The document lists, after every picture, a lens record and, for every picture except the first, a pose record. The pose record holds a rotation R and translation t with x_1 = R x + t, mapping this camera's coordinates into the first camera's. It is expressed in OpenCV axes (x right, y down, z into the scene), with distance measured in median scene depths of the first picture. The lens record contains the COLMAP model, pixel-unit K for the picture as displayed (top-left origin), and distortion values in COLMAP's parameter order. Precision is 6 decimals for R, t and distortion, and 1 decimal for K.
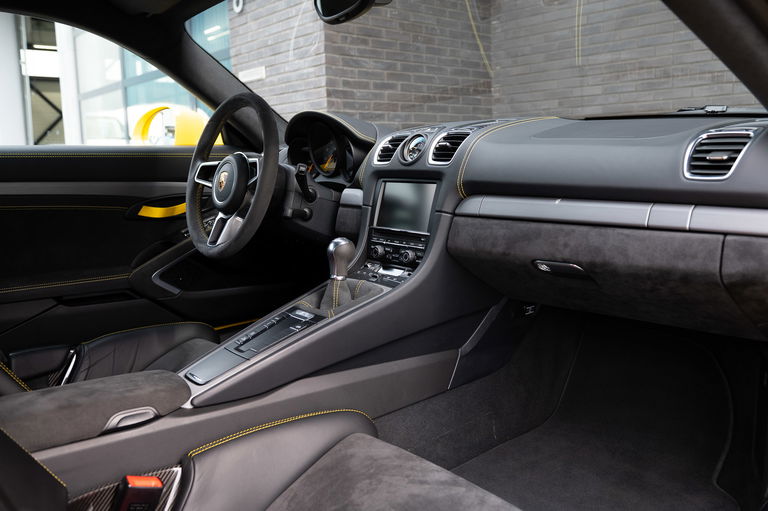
lens RADIAL K [[645.3, 0, 383.9], [0, 645.3, 249.7], [0, 0, 1]] dist [-0.013868, 0.002734]
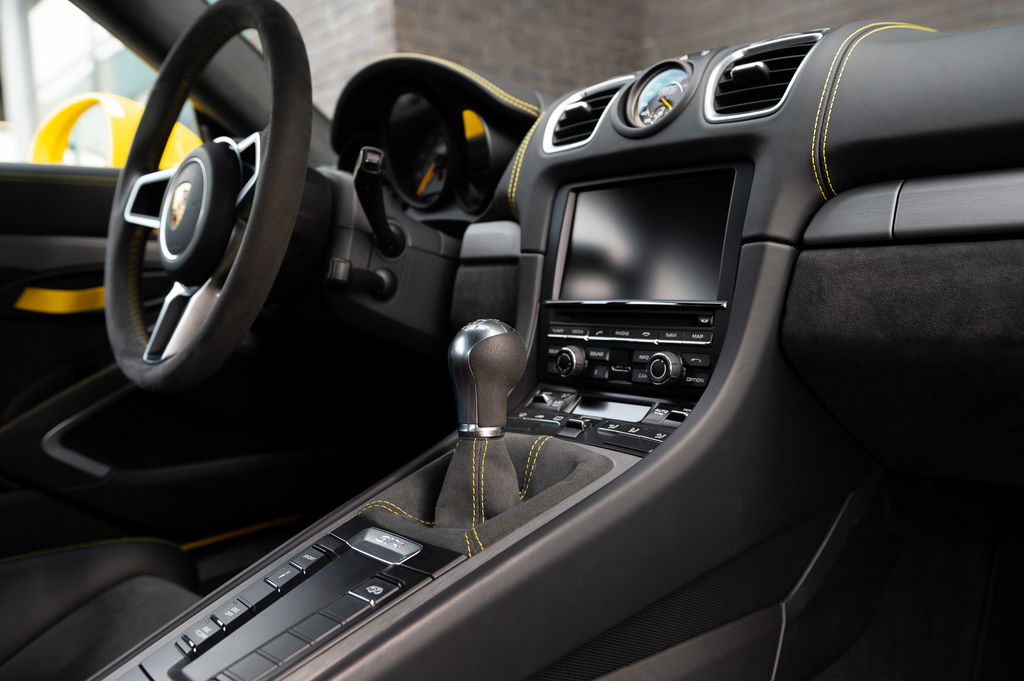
lens RADIAL K [[884.7, 0, 510.0], [0, 884.7, 349.5], [0, 0, 1]] dist [-0.018393, -0.003939]
pose [[0.998987, -0.027408, 0.035682, -0.064542], [0.029004, 0.998565, -0.045022, 0.018796], [-0.034397, 0.046011, 0.998349, 0.461271]]
